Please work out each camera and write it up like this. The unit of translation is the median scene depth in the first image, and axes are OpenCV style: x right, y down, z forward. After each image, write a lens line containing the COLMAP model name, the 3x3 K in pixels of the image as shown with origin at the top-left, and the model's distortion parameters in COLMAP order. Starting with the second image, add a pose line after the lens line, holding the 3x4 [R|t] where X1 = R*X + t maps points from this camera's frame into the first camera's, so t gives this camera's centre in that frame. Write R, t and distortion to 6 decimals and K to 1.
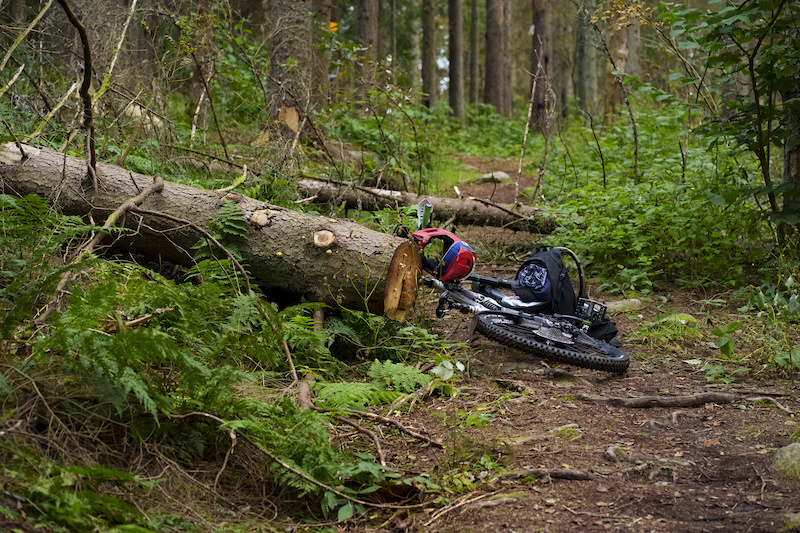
lens RADIAL K [[1997.9, 0, 400.1], [0, 1997.9, 261.2], [0, 0, 1]] dist [0.007169, 0.000000]
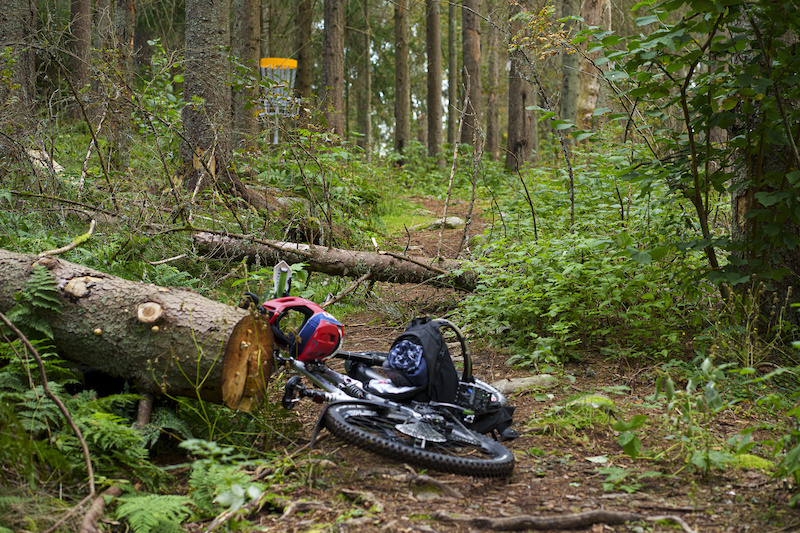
lens RADIAL K [[1997.9, 0, 400.1], [0, 1997.9, 271.6], [0, 0, 1]] dist [0.007169, 0.000000]
pose [[0.999946, -0.009998, -0.002963, 0.065795], [0.009955, 0.999849, -0.014246, -0.014987], [0.003105, 0.014215, 0.999894, 0.173203]]
